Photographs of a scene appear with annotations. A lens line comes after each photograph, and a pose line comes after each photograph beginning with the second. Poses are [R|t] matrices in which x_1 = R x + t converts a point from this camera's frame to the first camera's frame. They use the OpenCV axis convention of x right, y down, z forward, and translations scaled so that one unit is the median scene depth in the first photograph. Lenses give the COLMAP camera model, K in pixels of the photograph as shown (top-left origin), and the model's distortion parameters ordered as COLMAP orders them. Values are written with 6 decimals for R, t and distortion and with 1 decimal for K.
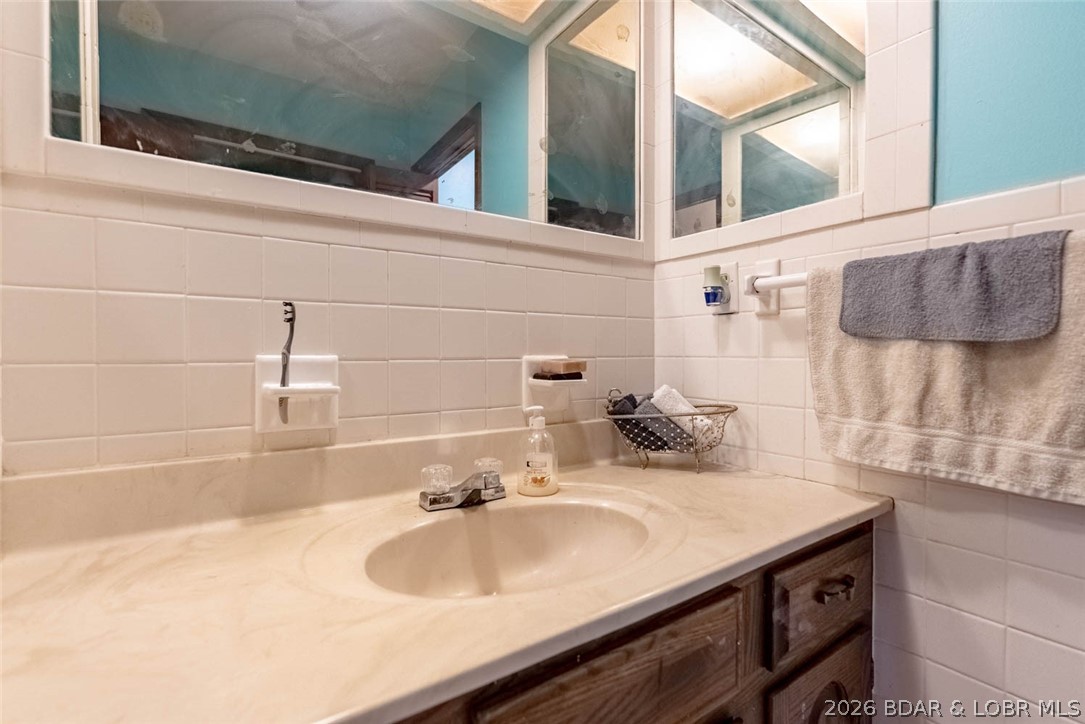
lens RADIAL K [[490.9, 0, 539.7], [0, 490.9, 361.8], [0, 0, 1]] dist [-0.012892, 0.003593]
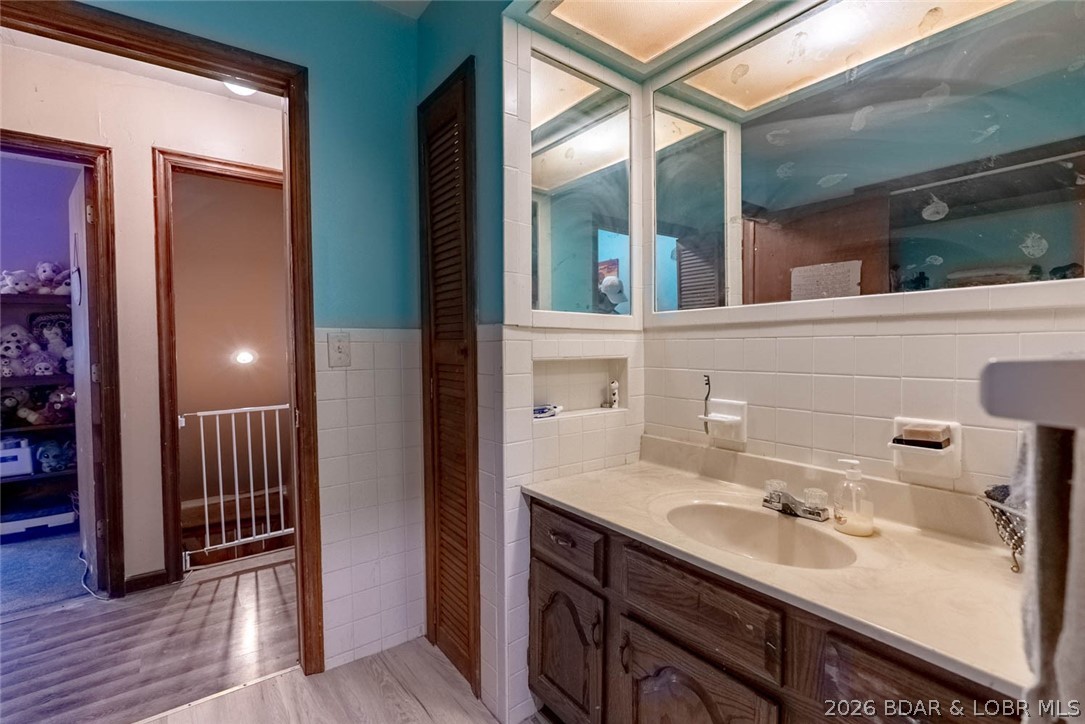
lens RADIAL K [[490.9, 0, 536.7], [0, 490.9, 358.8], [0, 0, 1]] dist [-0.012892, 0.003593]
pose [[0.026852, 0.031669, -0.999138, 1.374638], [-0.002446, 0.999497, 0.031614, -0.231657], [0.999636, 0.001595, 0.026916, 0.215668]]
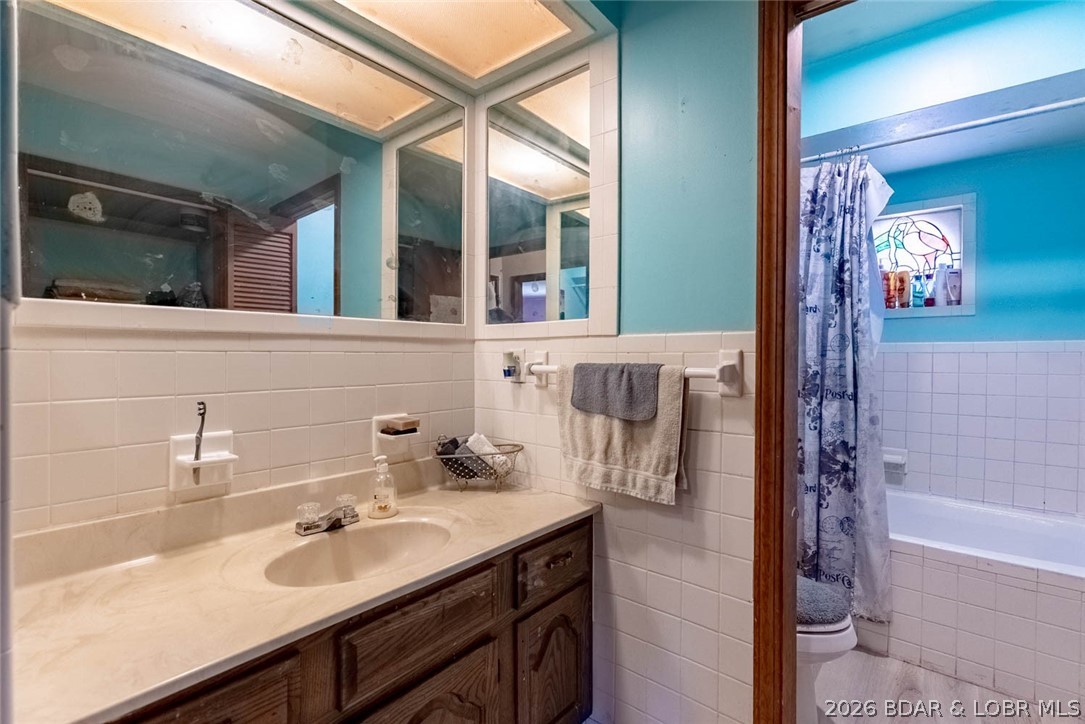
lens RADIAL K [[490.9, 0, 540.3], [0, 490.9, 361.3], [0, 0, 1]] dist [-0.012892, 0.003593]
pose [[0.963005, 0.002597, 0.269471, 0.062724], [-0.001597, 0.999991, -0.003932, -0.218096], [-0.269478, 0.003356, 0.963001, -0.617341]]
